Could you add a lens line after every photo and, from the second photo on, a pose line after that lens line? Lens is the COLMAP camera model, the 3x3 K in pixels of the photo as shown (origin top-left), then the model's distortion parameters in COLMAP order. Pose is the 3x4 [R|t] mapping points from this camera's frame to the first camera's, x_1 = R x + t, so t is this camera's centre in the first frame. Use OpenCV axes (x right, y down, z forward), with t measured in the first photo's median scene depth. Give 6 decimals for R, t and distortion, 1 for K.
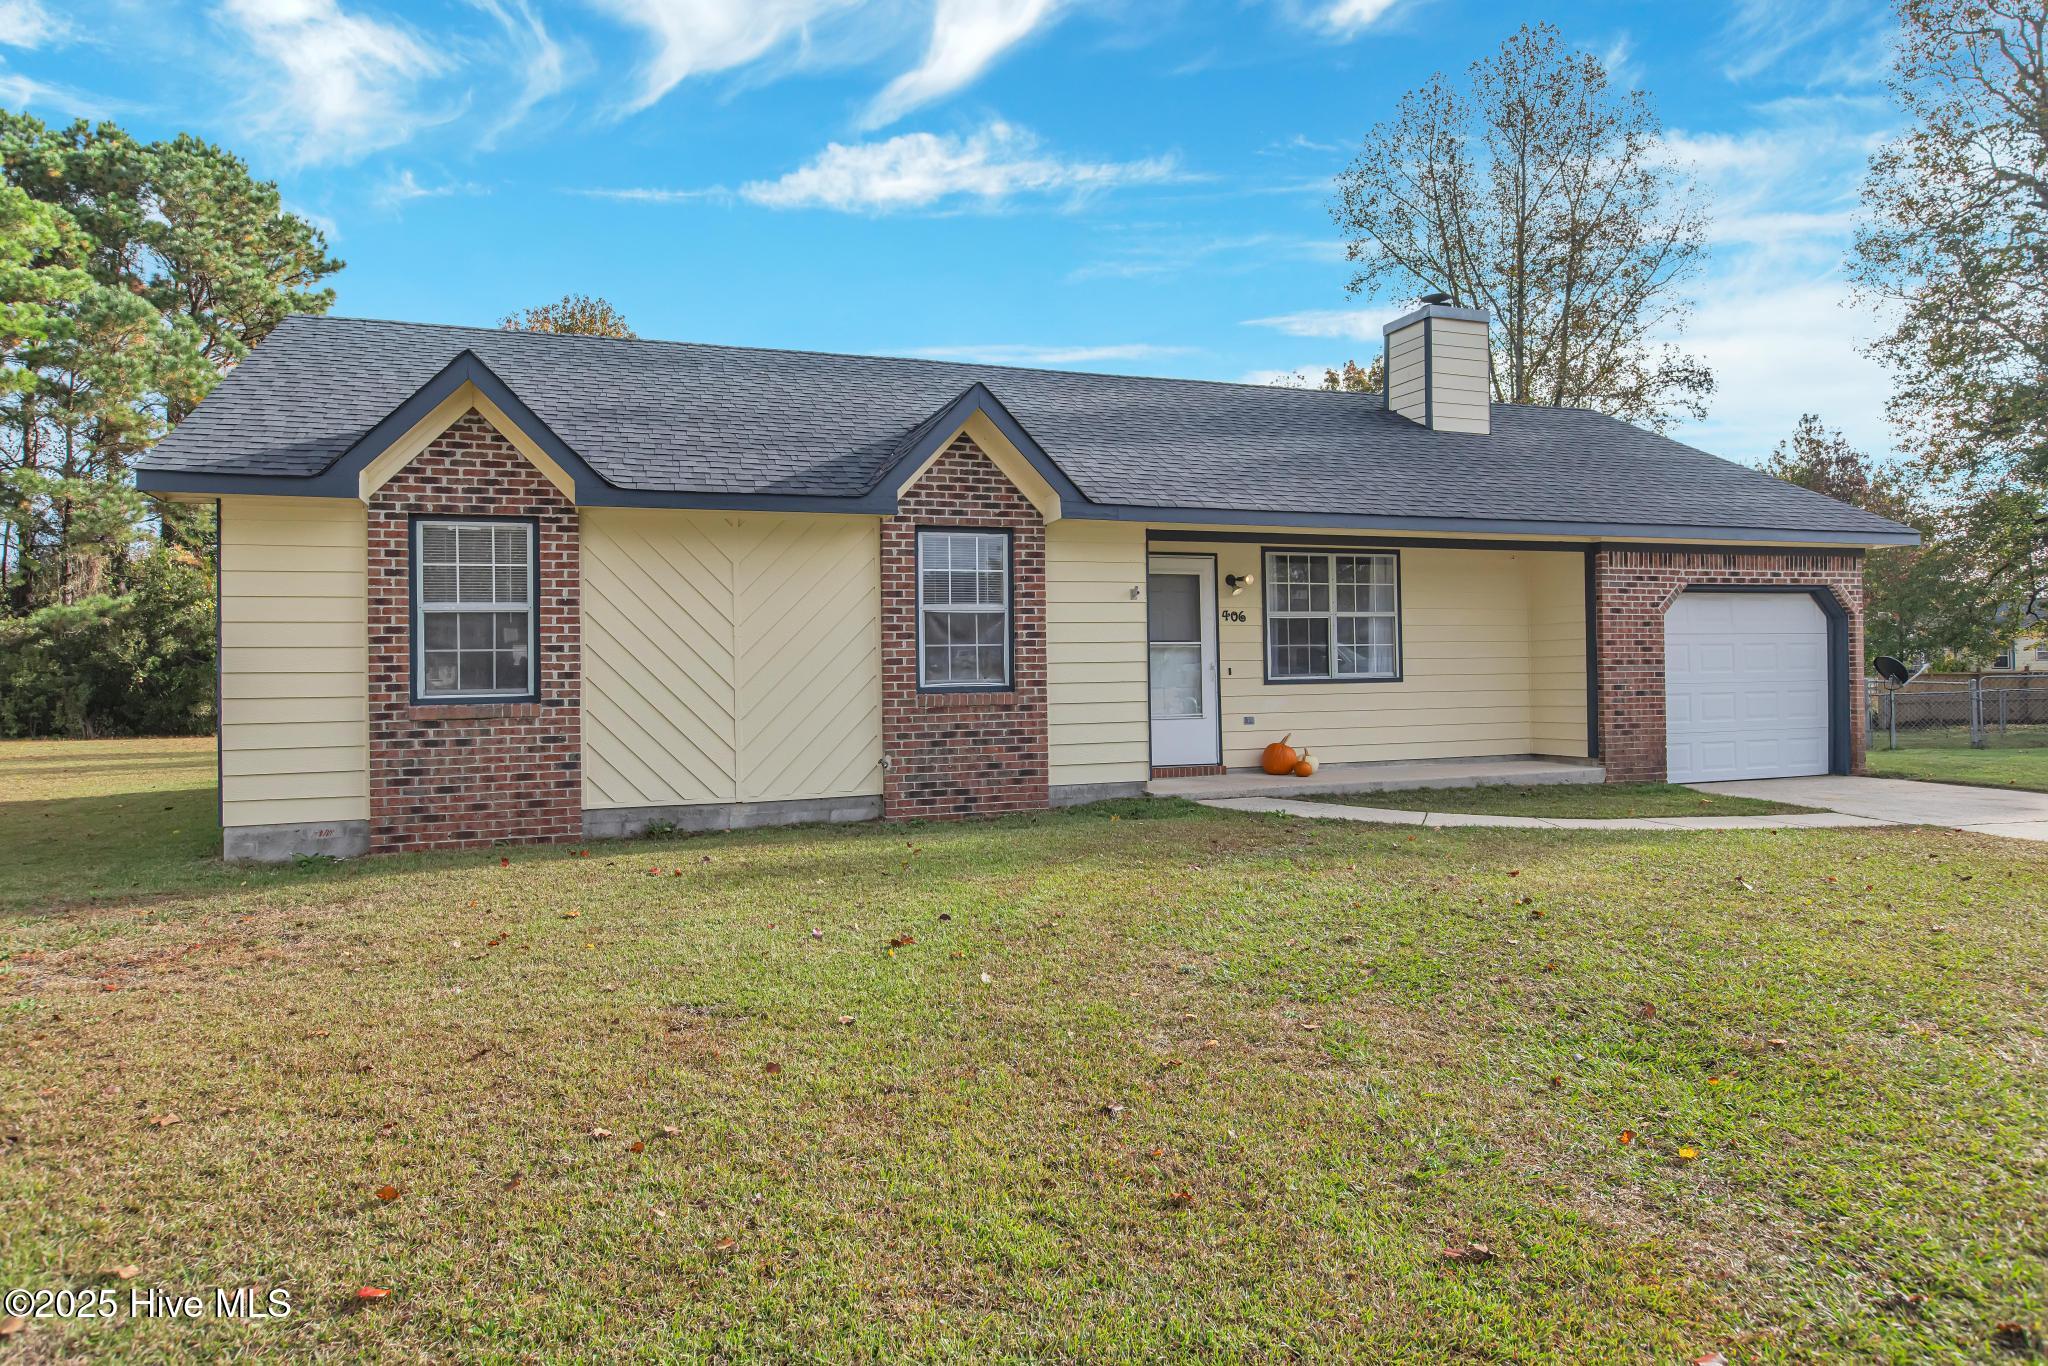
lens RADIAL K [[1267.7, 0, 1028.1], [0, 1267.7, 661.3], [0, 0, 1]] dist [-0.010368, 0.001215]
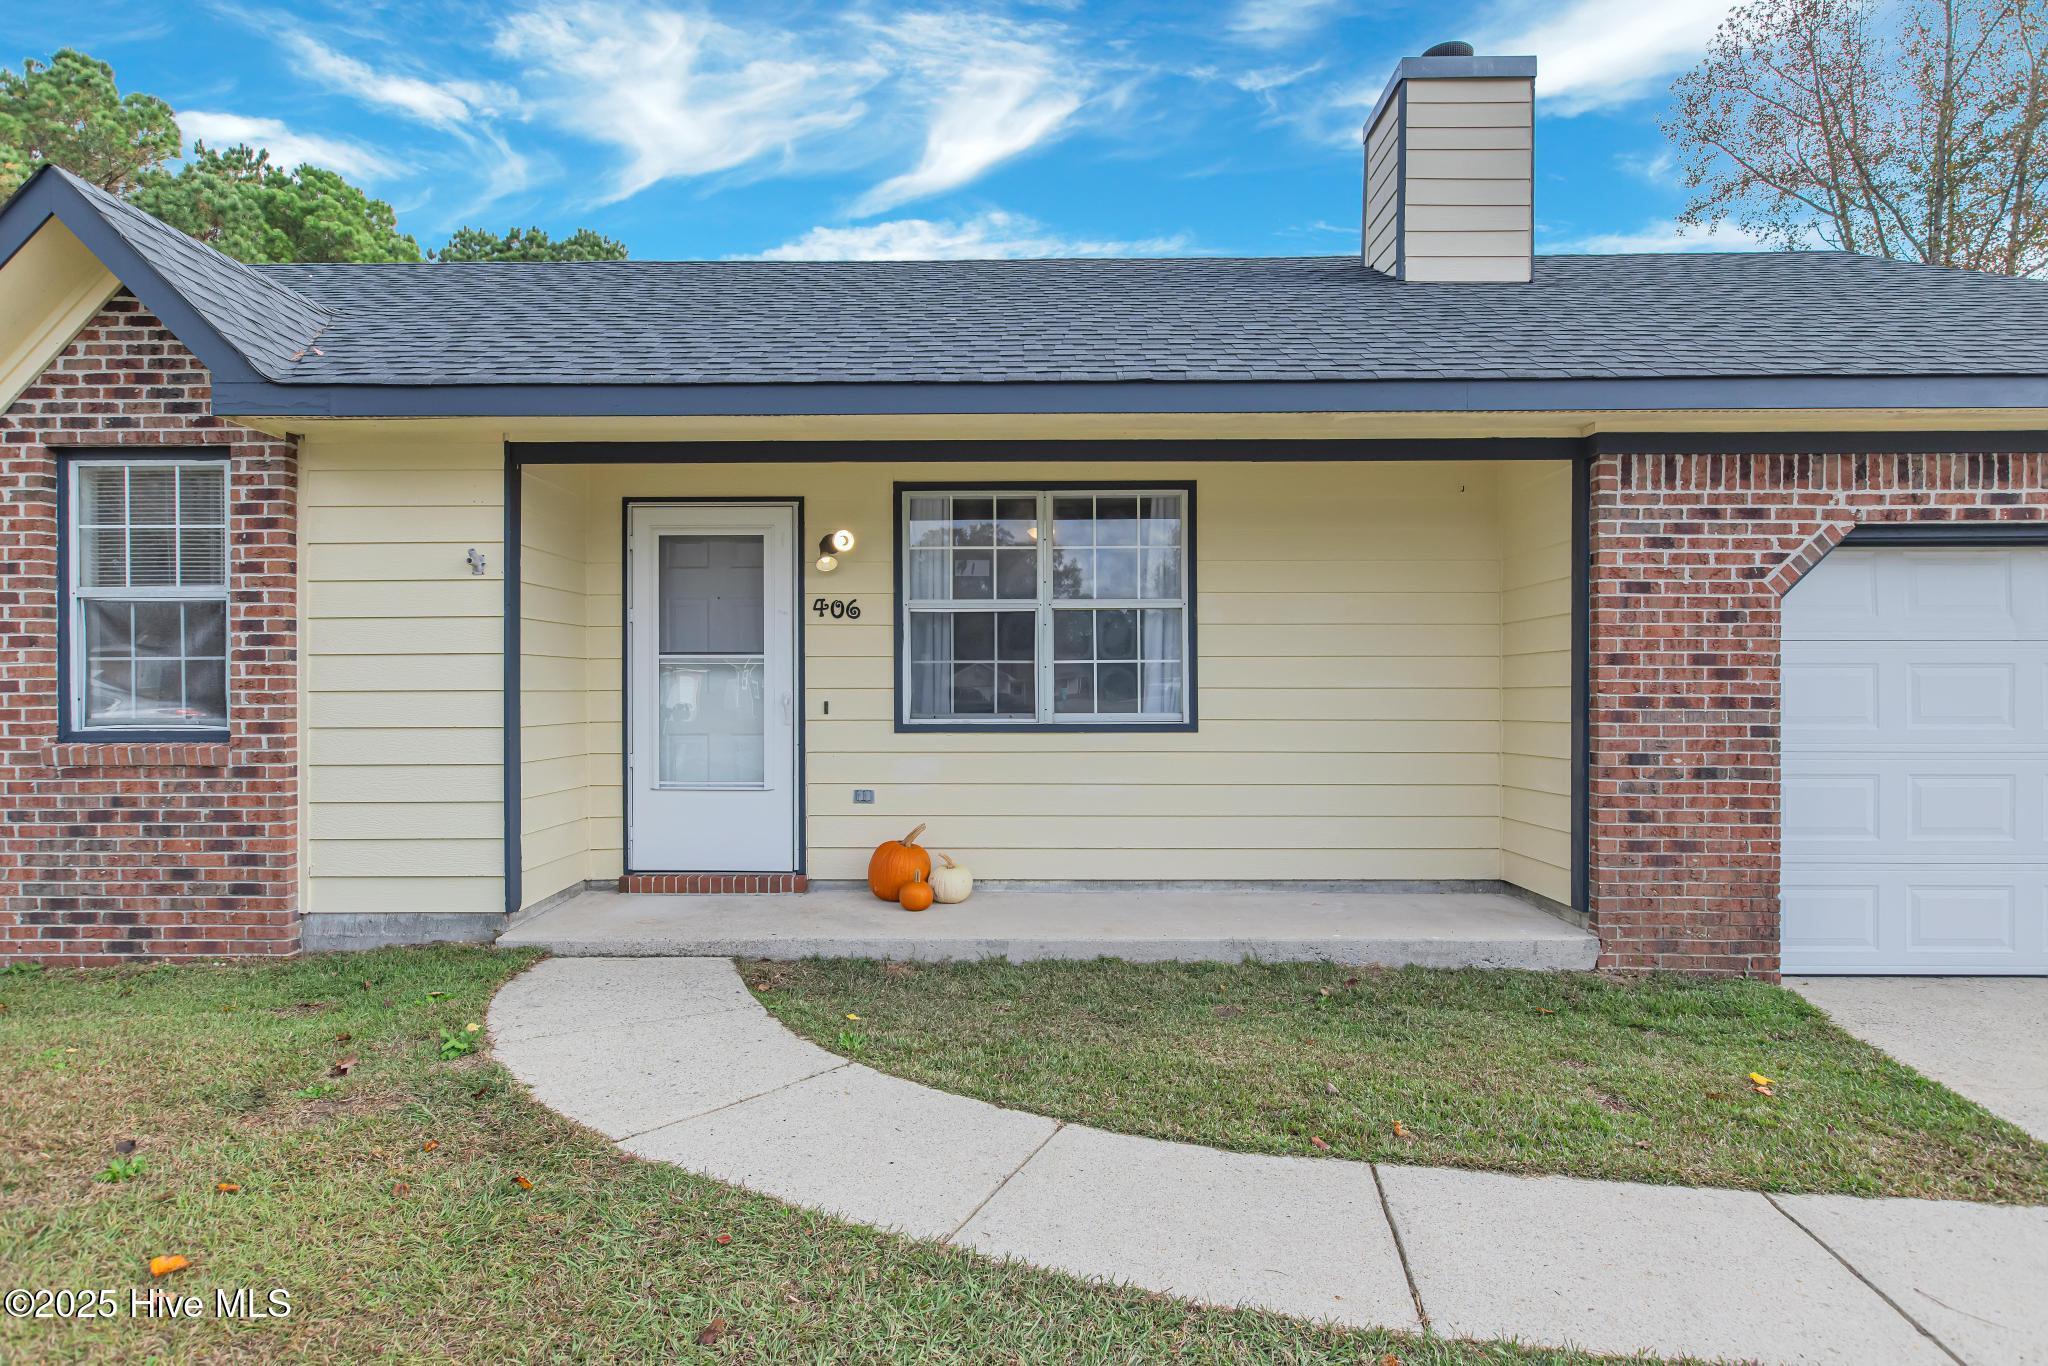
lens RADIAL K [[1129.1, 0, 1023.1], [0, 1129.1, 694.0], [0, 0, 1]] dist [0.007595, -0.006188]
pose [[0.932480, 0.015359, -0.360895, 0.471978], [-0.008907, 0.999769, 0.019536, -0.009640], [0.361112, -0.015003, 0.932402, 0.635573]]
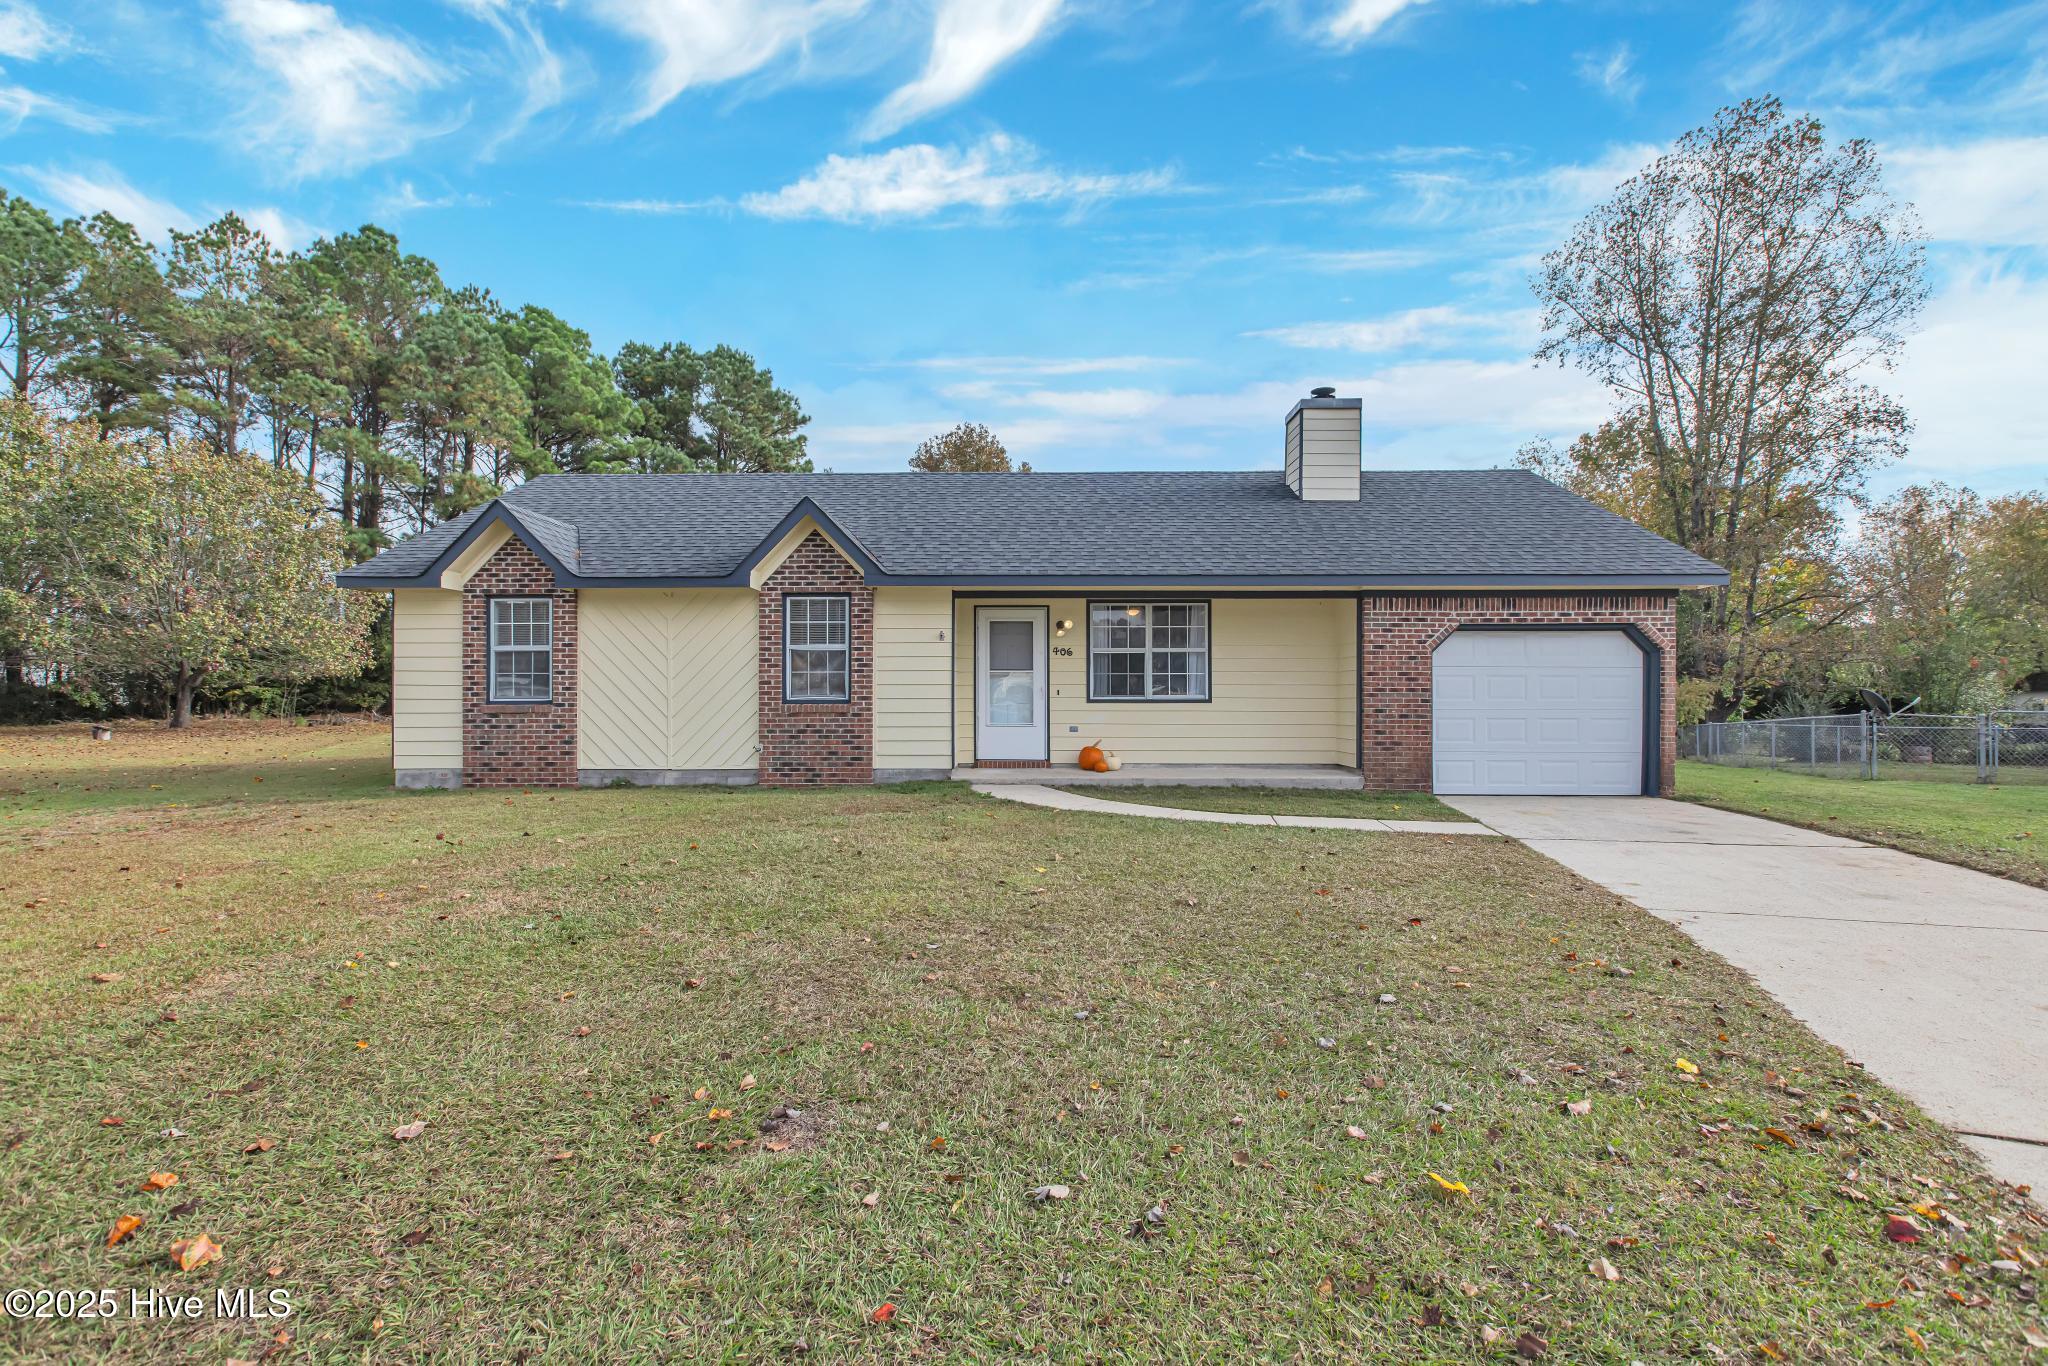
lens RADIAL K [[963.3, 0, 1023.6], [0, 963.3, 701.1], [0, 0, 1]] dist [-0.004734, 0.000313]
pose [[0.929892, 0.018521, -0.367367, 0.565598], [-0.011088, 0.999689, 0.022334, -0.006281], [0.367667, -0.016695, 0.929808, 0.029483]]
